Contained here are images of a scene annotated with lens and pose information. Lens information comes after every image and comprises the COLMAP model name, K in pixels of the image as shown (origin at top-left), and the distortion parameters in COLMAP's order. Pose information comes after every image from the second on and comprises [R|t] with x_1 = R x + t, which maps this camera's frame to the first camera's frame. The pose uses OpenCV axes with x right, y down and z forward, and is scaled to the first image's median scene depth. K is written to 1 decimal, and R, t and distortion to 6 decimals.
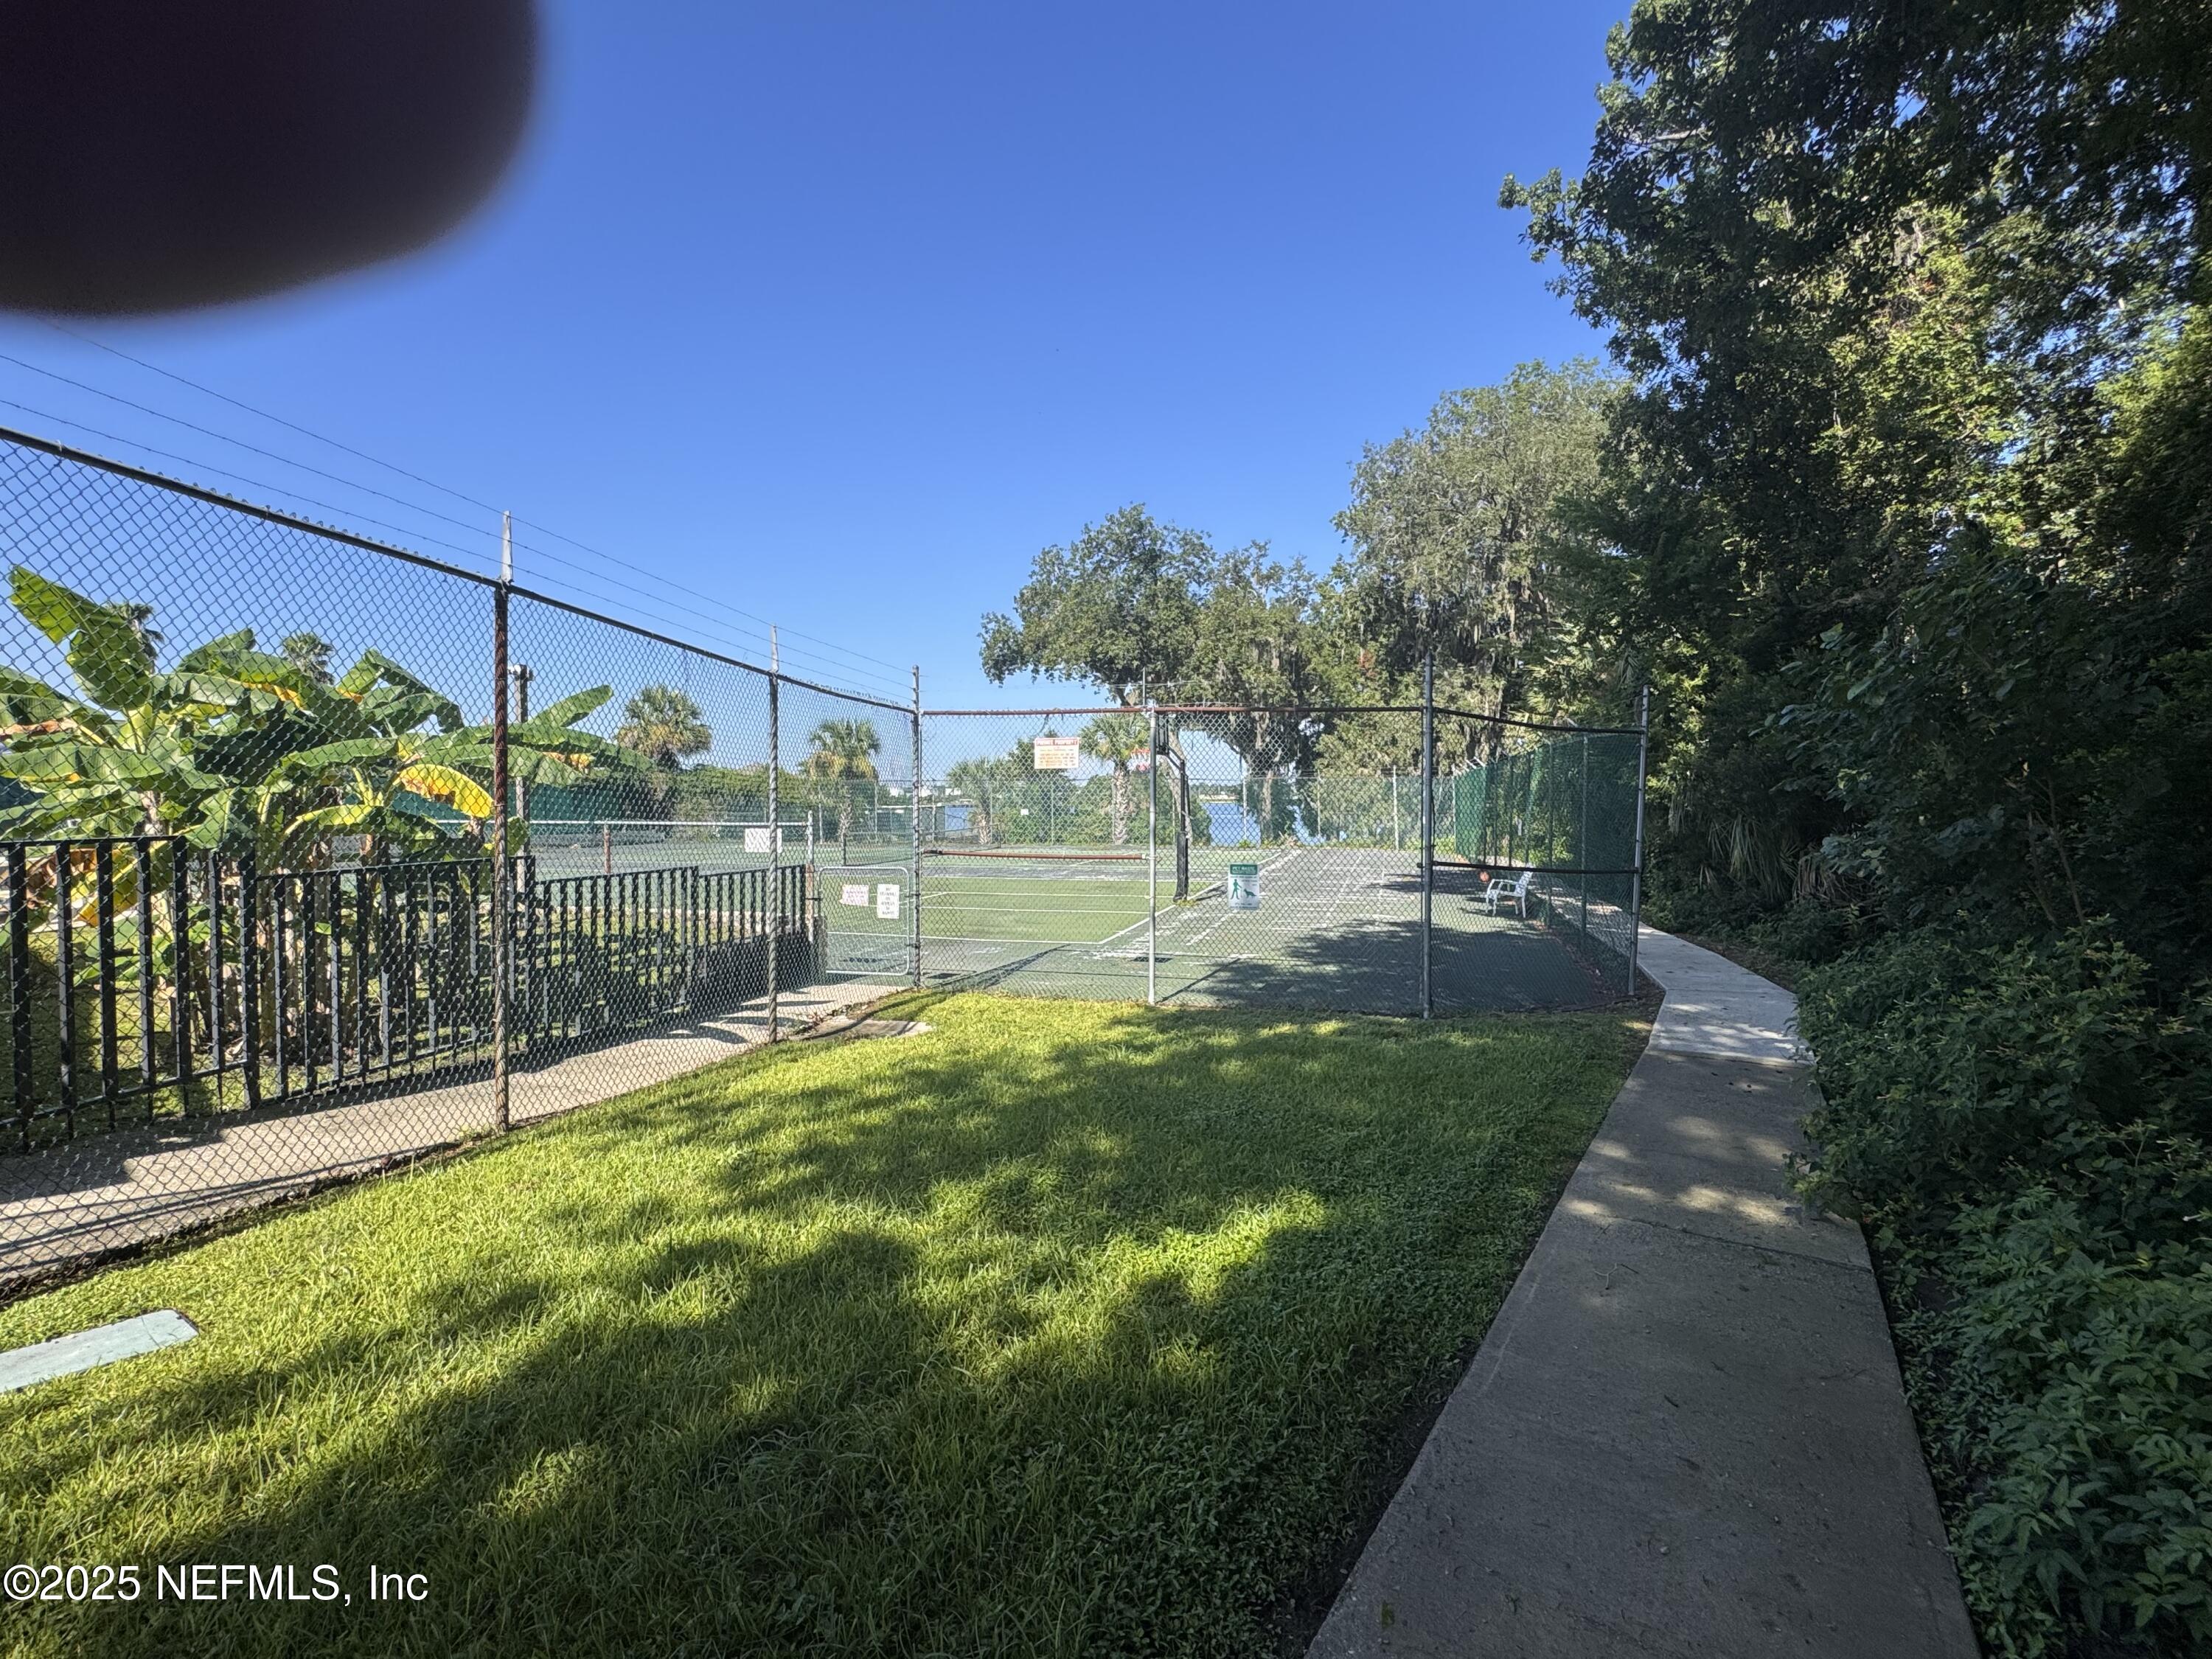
lens RADIAL K [[1111.0, 0, 1106.0], [0, 1111.0, 829.5], [0, 0, 1]] dist [0.001282, 0.000143]
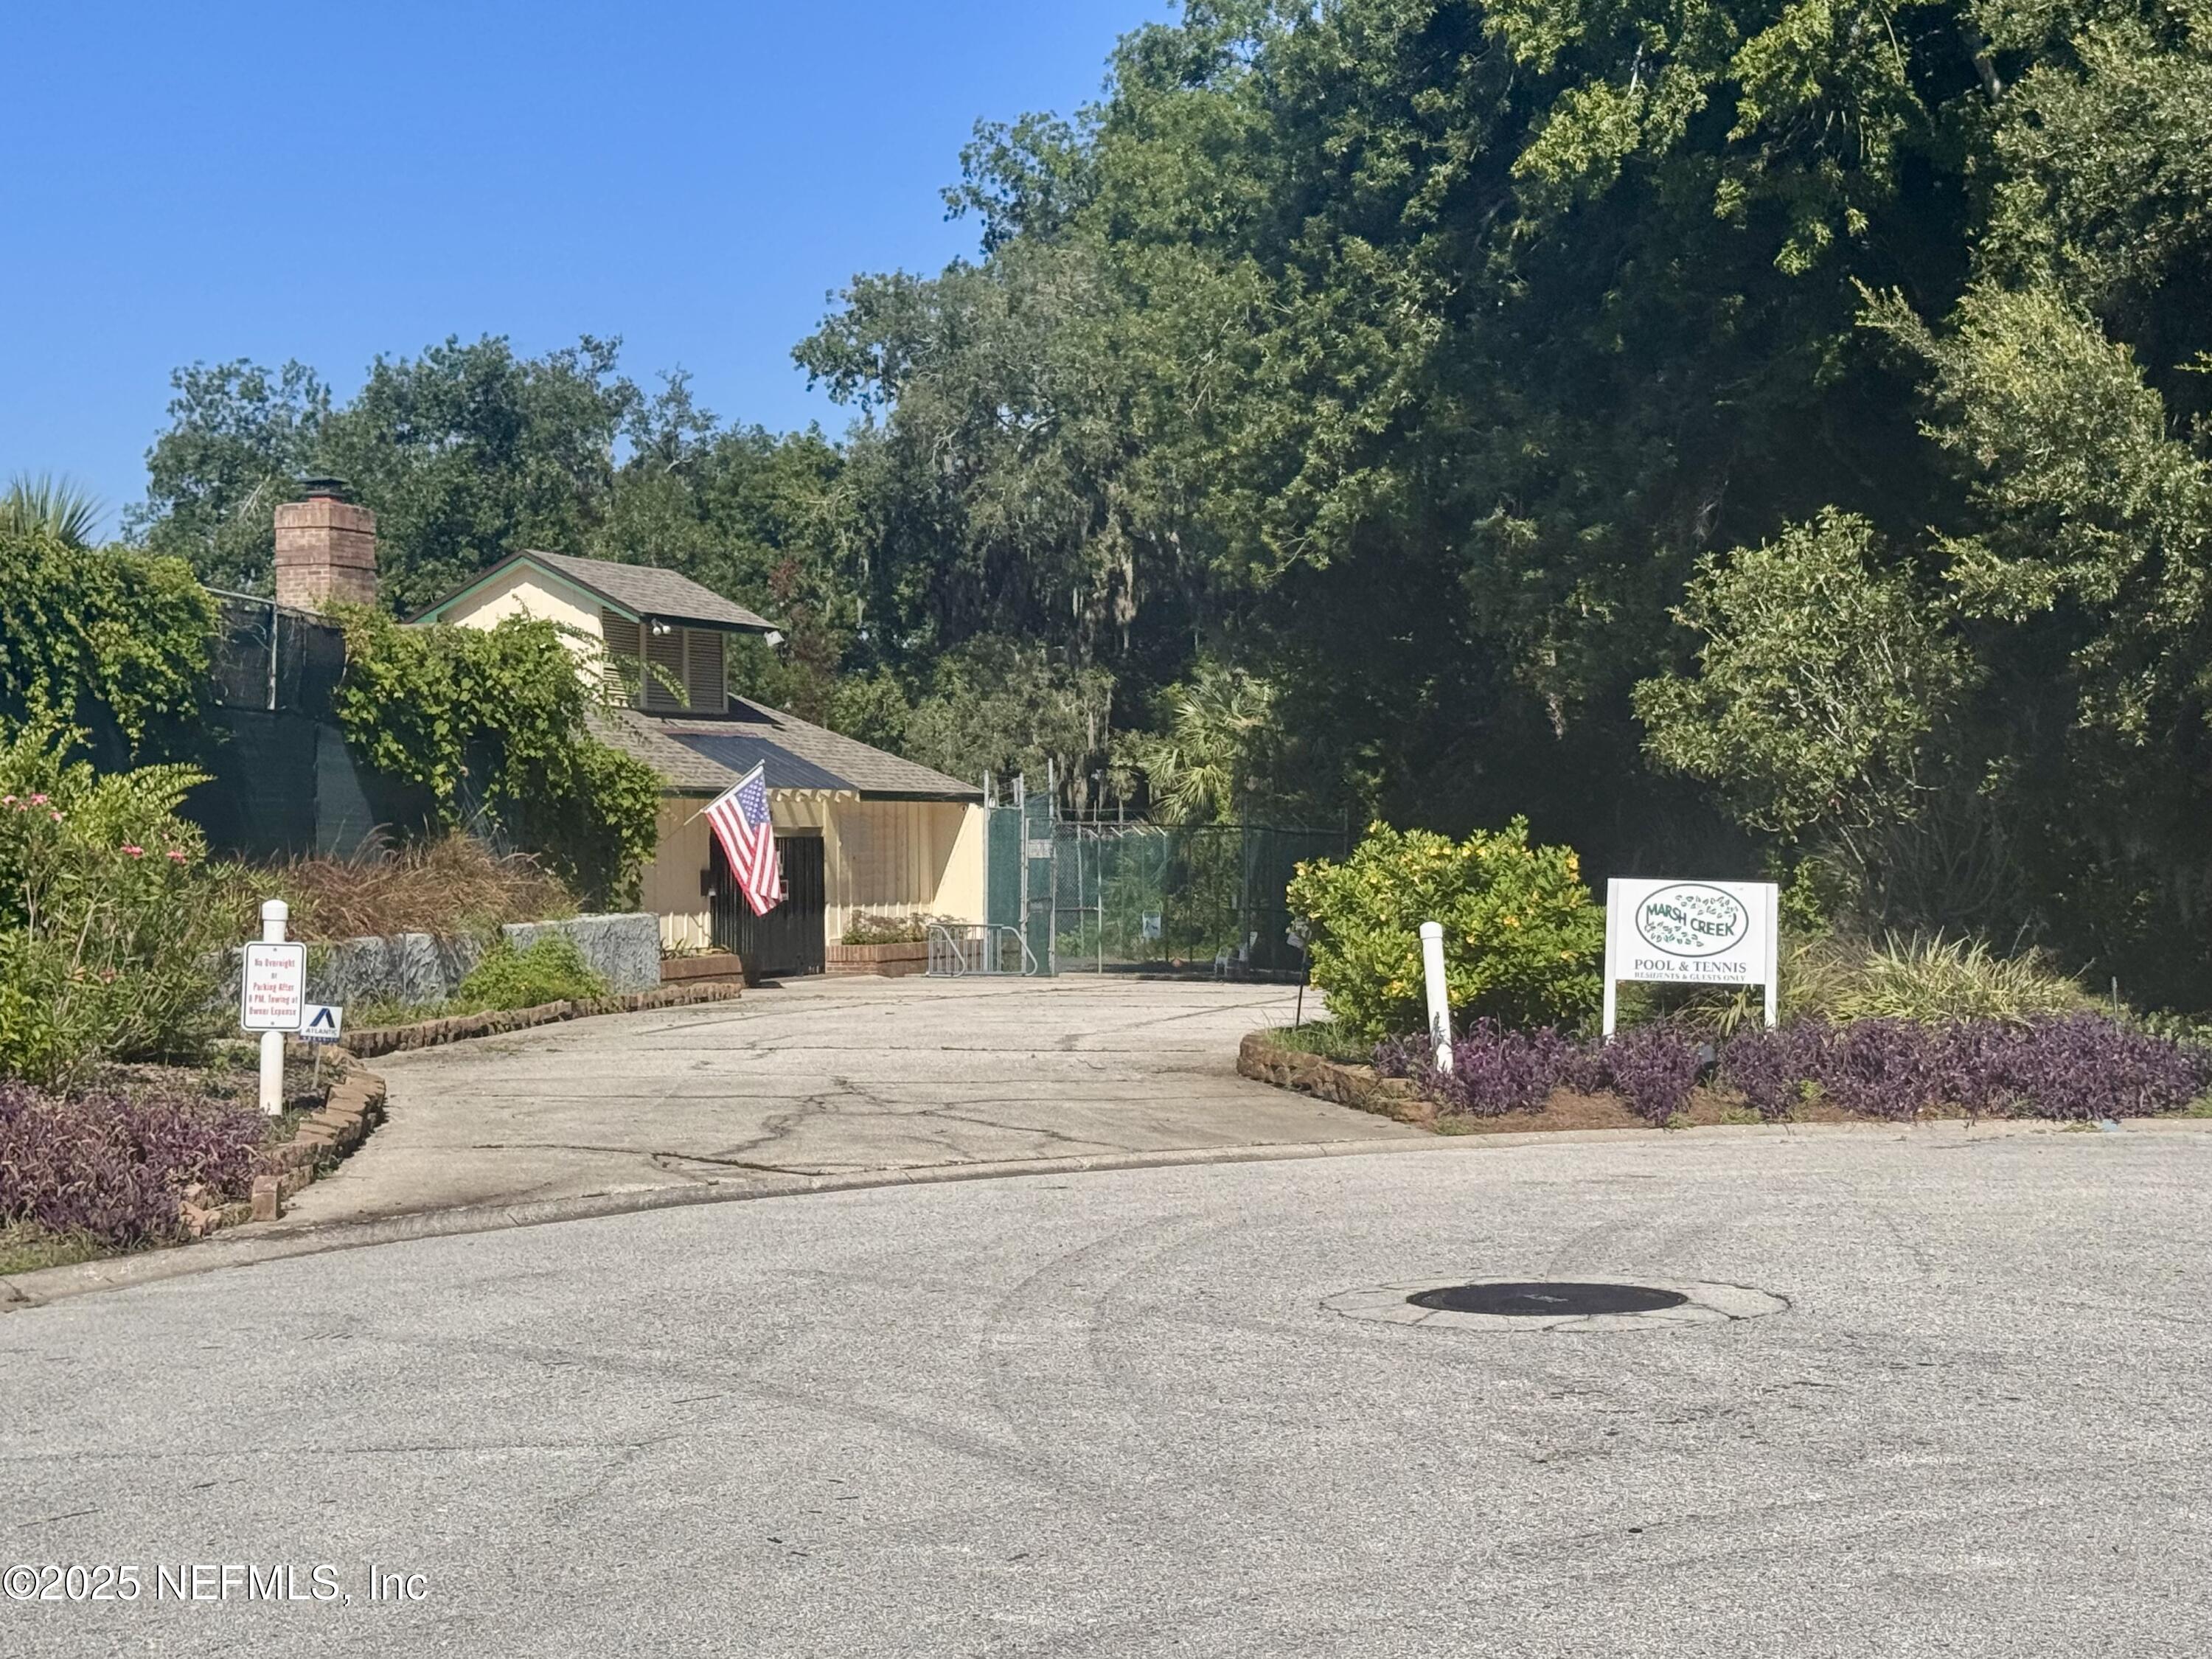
lens RADIAL K [[3834.7, 0, 1106.0], [0, 3834.7, 829.5], [0, 0, 1]] dist [0.017757, 0.019803]
pose [[0.921257, 0.001035, 0.388954, -0.452404], [0.013462, 0.999313, -0.034543, 0.020783], [-0.388722, 0.037059, 0.920609, -0.903858]]
